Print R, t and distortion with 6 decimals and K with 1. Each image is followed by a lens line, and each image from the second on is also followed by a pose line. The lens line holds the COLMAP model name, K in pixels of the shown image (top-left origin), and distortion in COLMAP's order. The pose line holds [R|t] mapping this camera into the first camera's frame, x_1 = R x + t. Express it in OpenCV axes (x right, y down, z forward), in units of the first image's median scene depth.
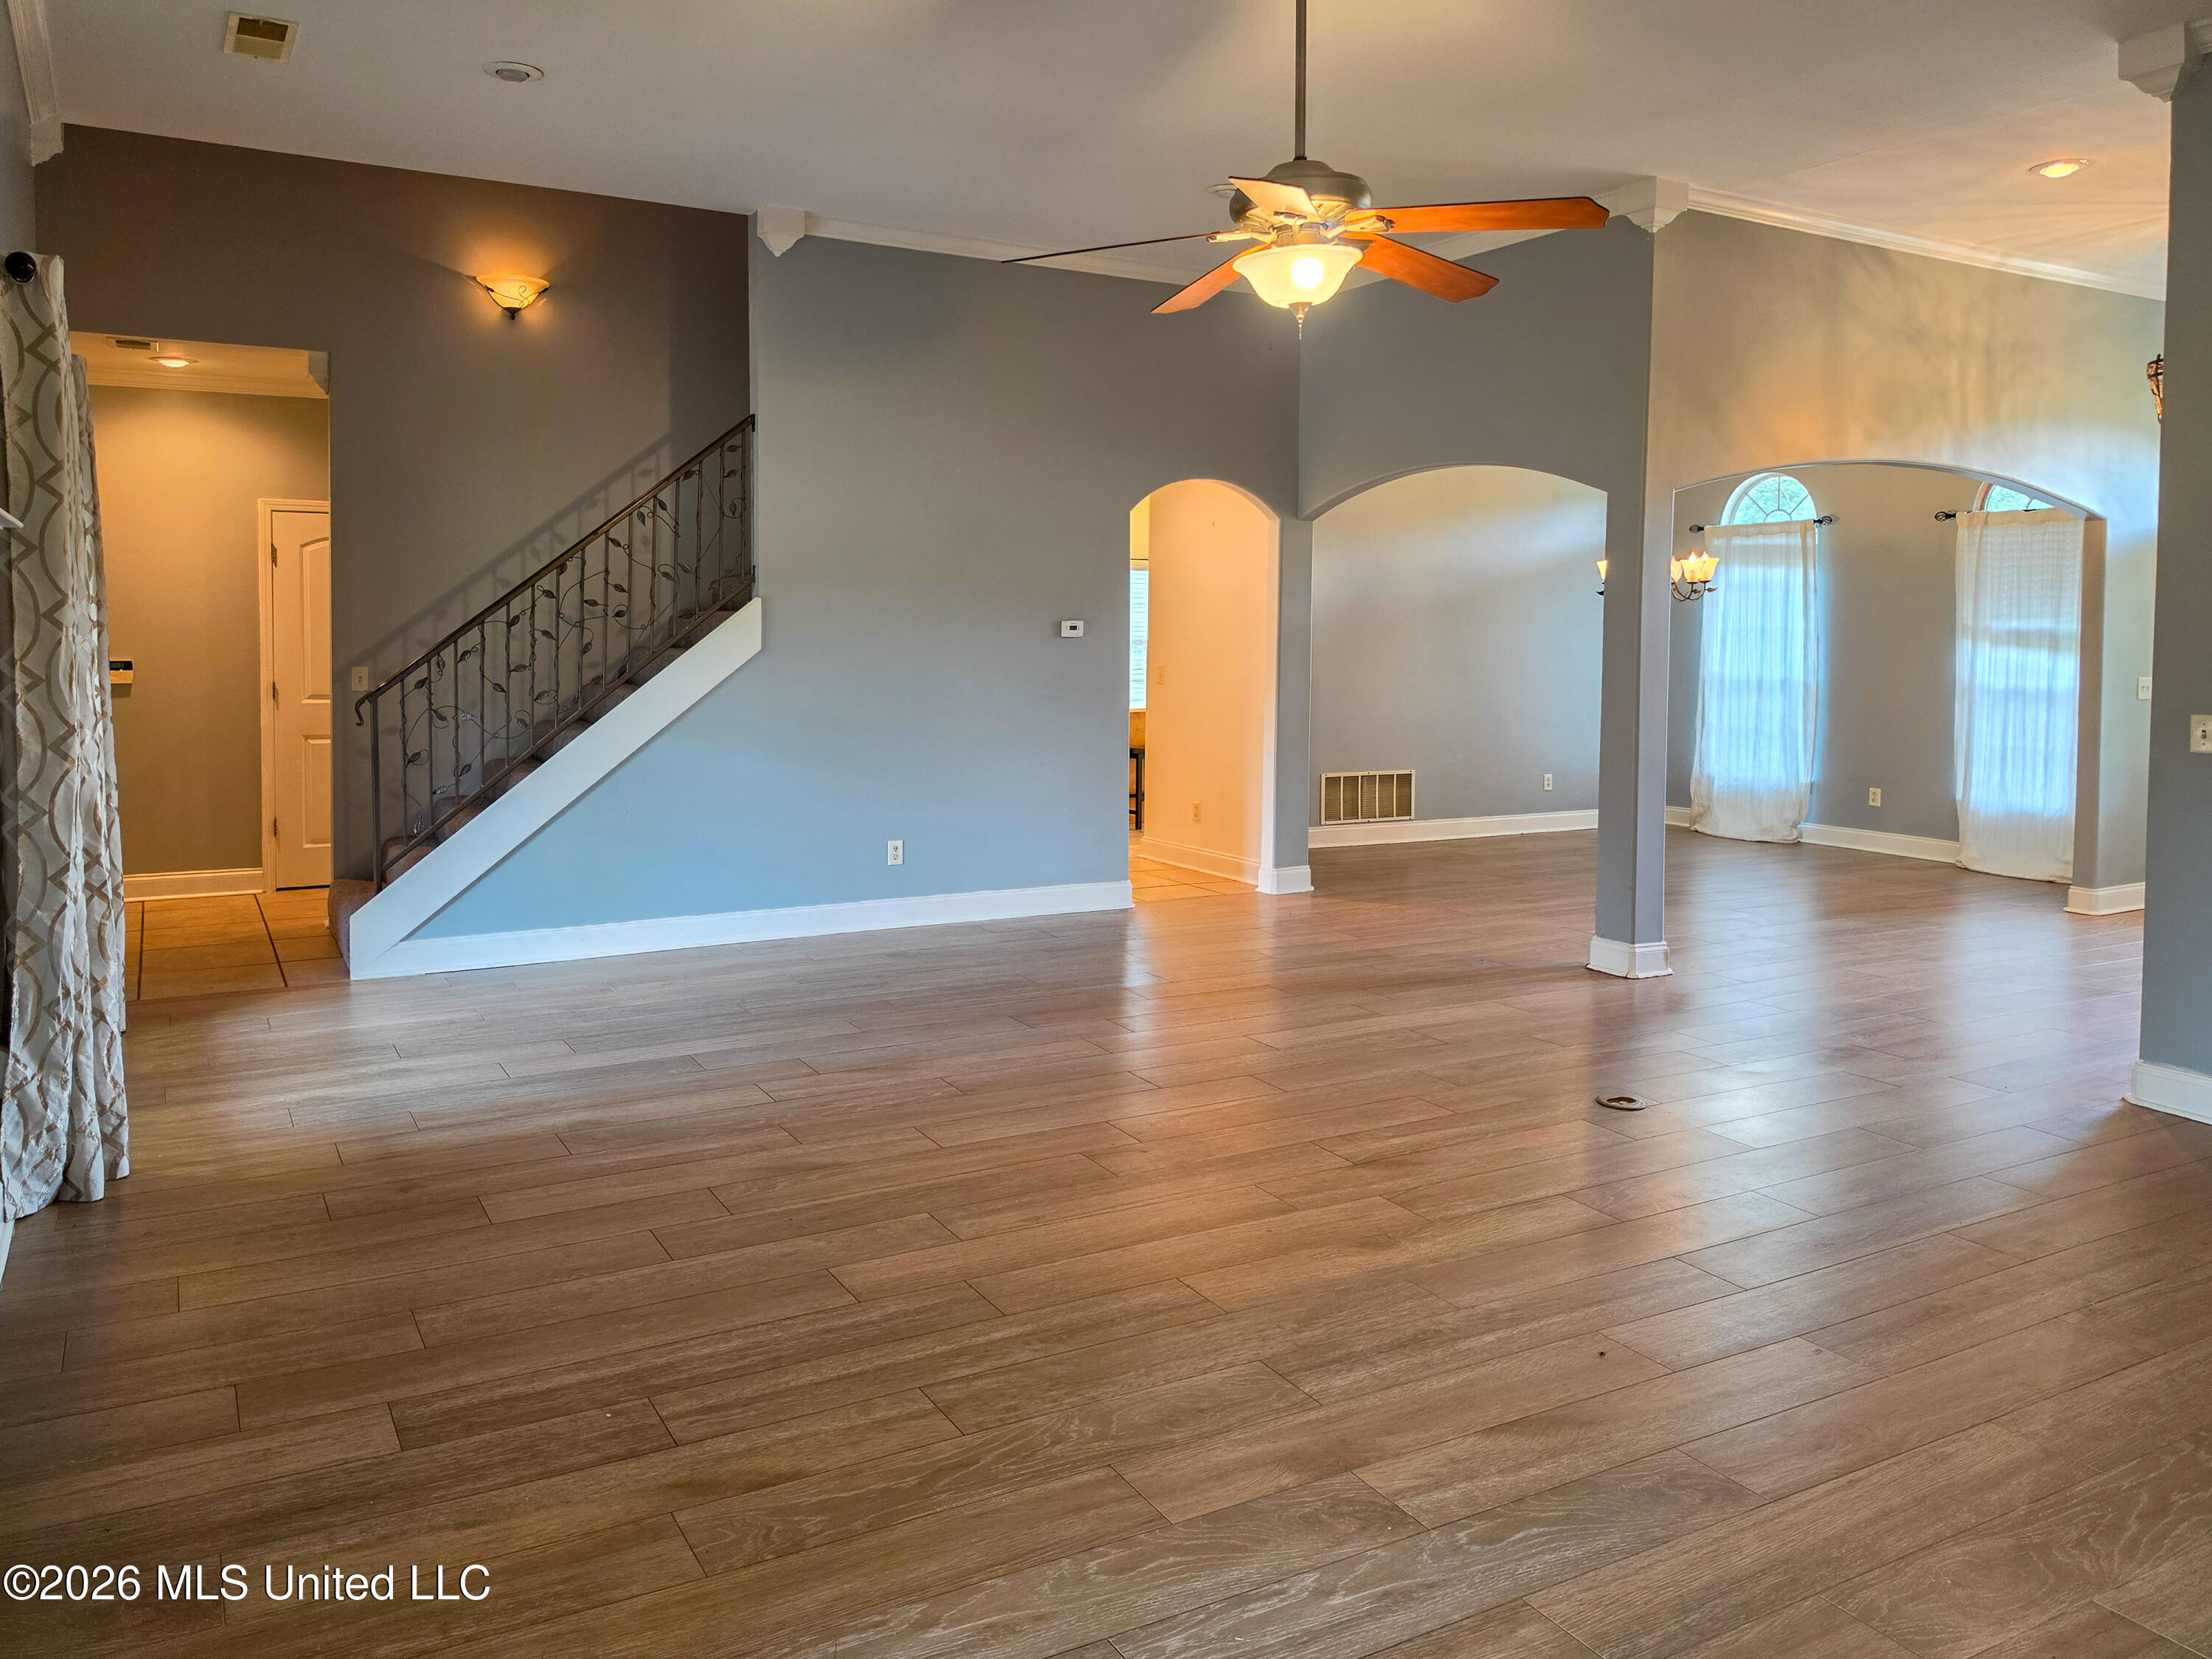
lens RADIAL K [[1601.6, 0, 1101.5], [0, 1601.6, 717.3], [0, 0, 1]] dist [0.058603, -0.054656]
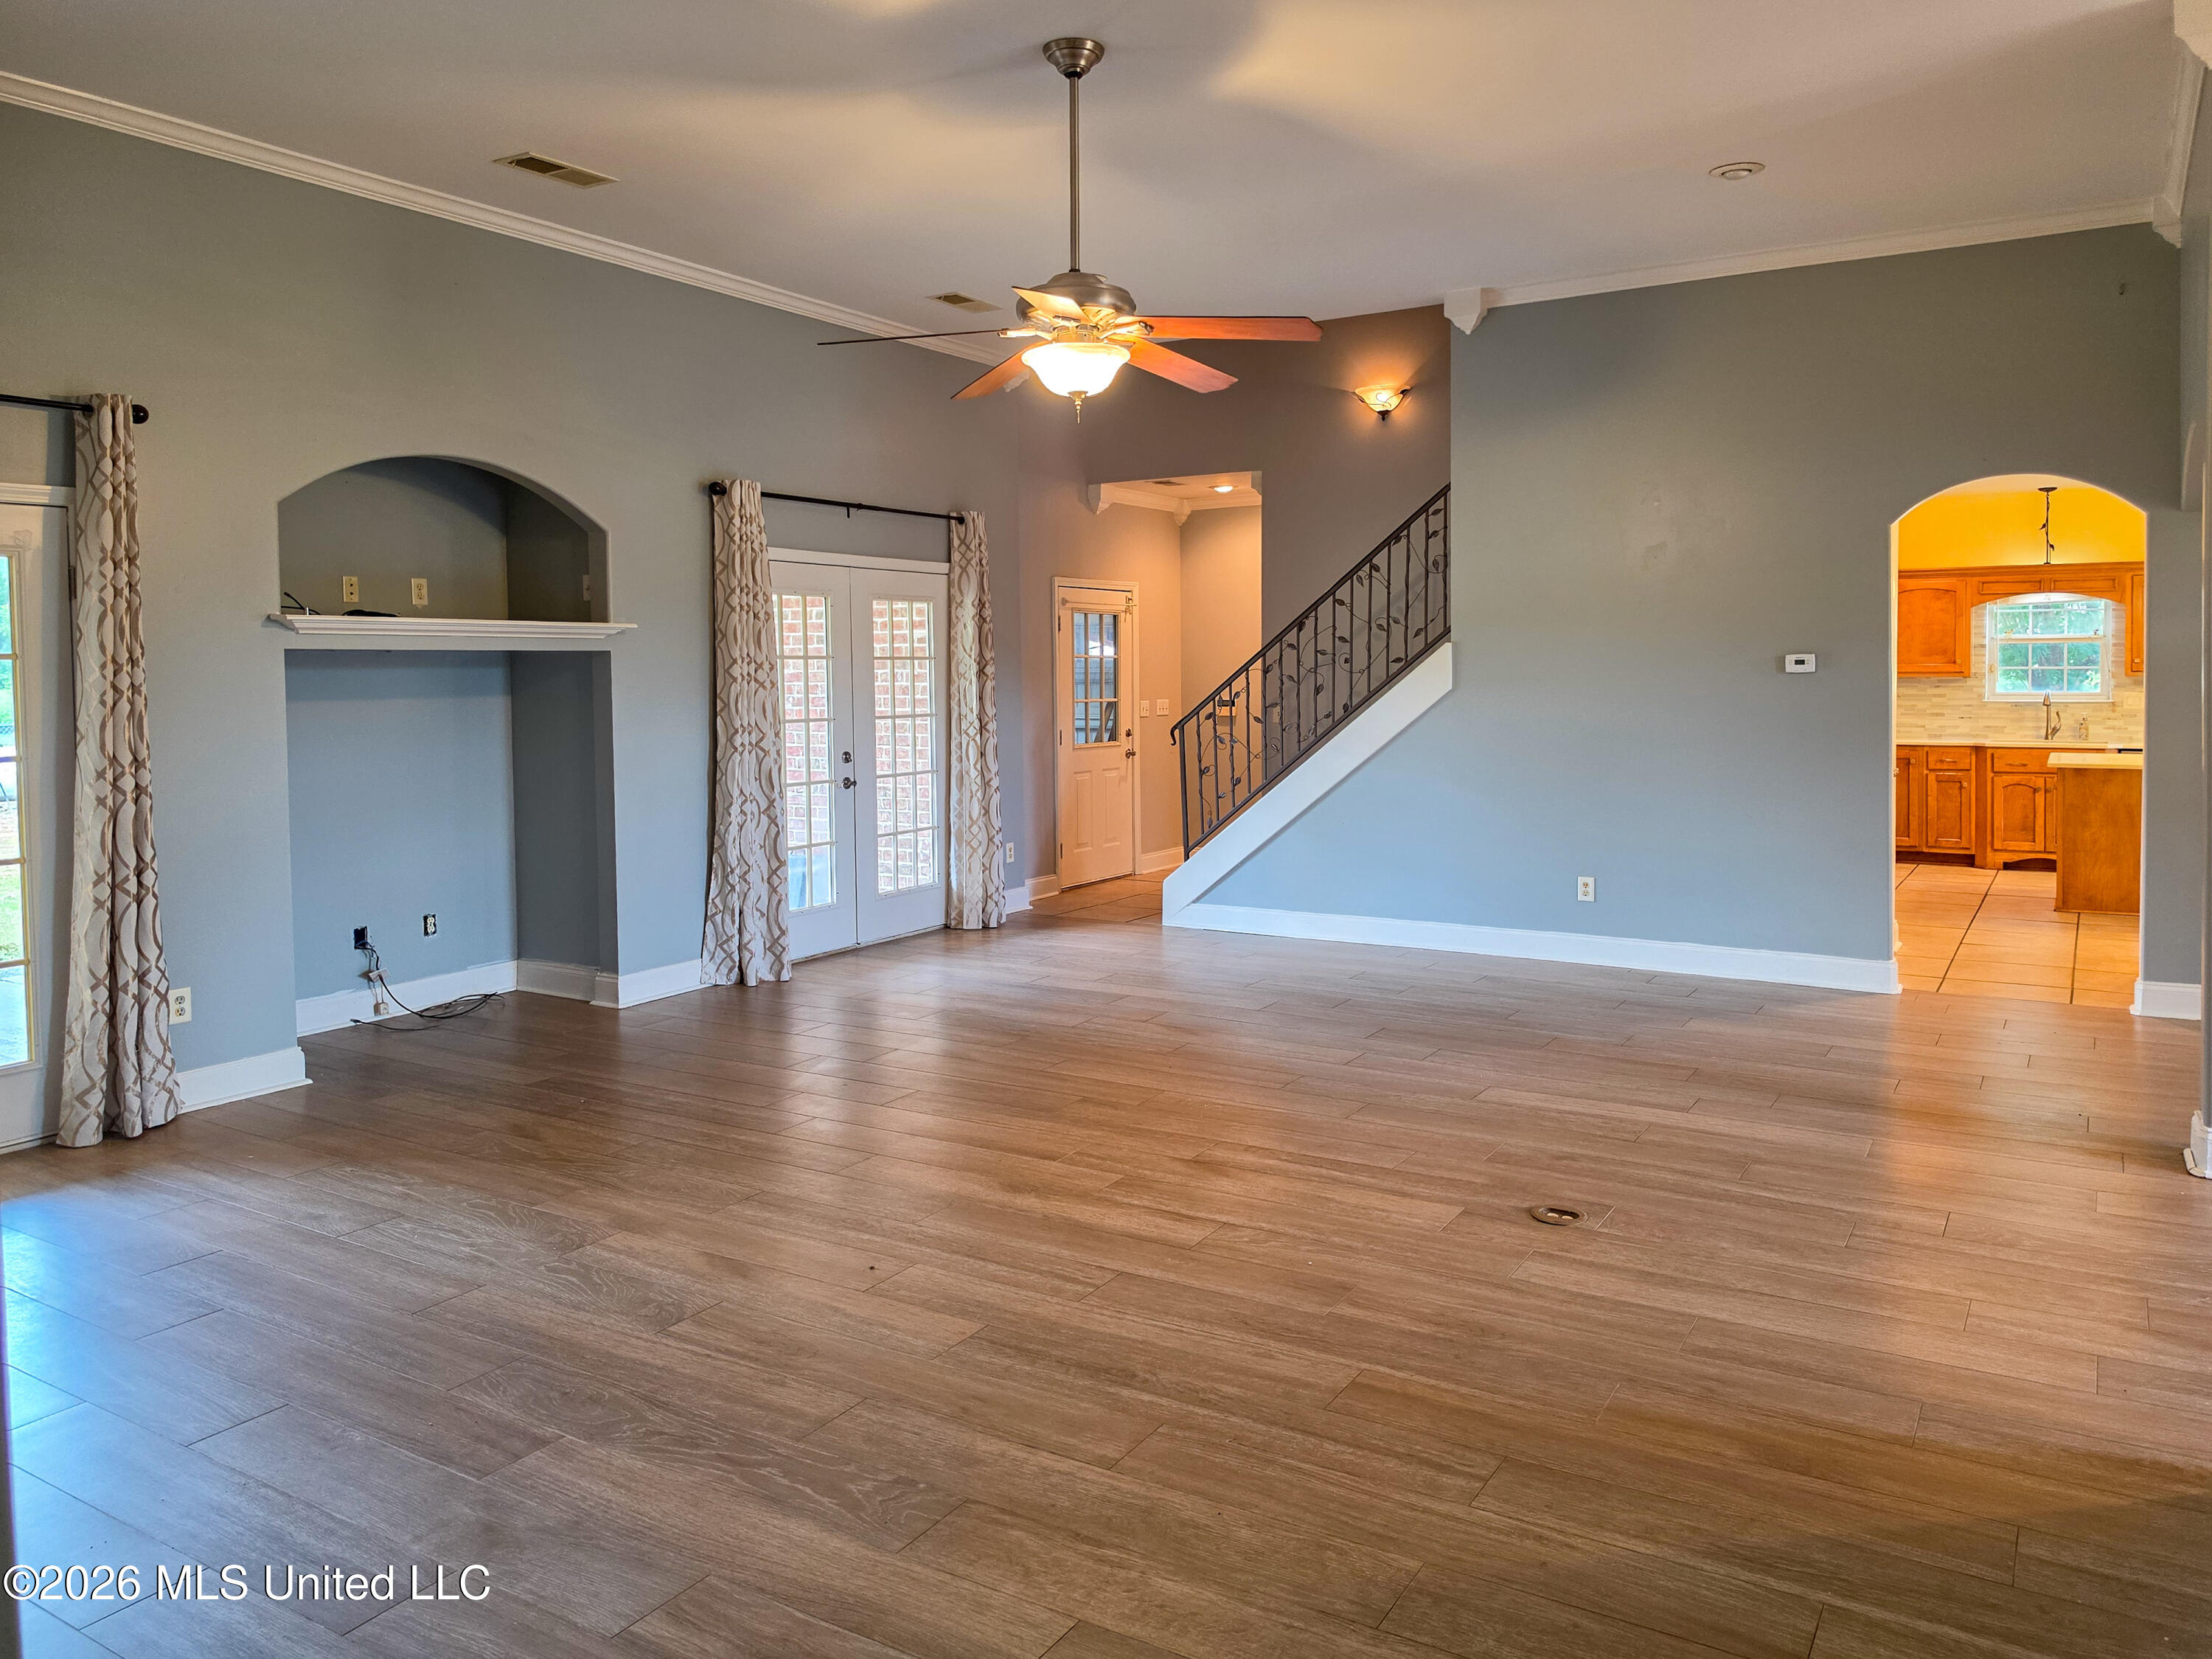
lens RADIAL K [[1601.6, 0, 1101.5], [0, 1601.6, 717.3], [0, 0, 1]] dist [0.058603, -0.054656]
pose [[0.474472, 0.007257, -0.880241, 0.716151], [-0.034269, 0.999360, -0.010233, -0.003379], [0.879604, 0.035020, 0.474417, 0.284898]]
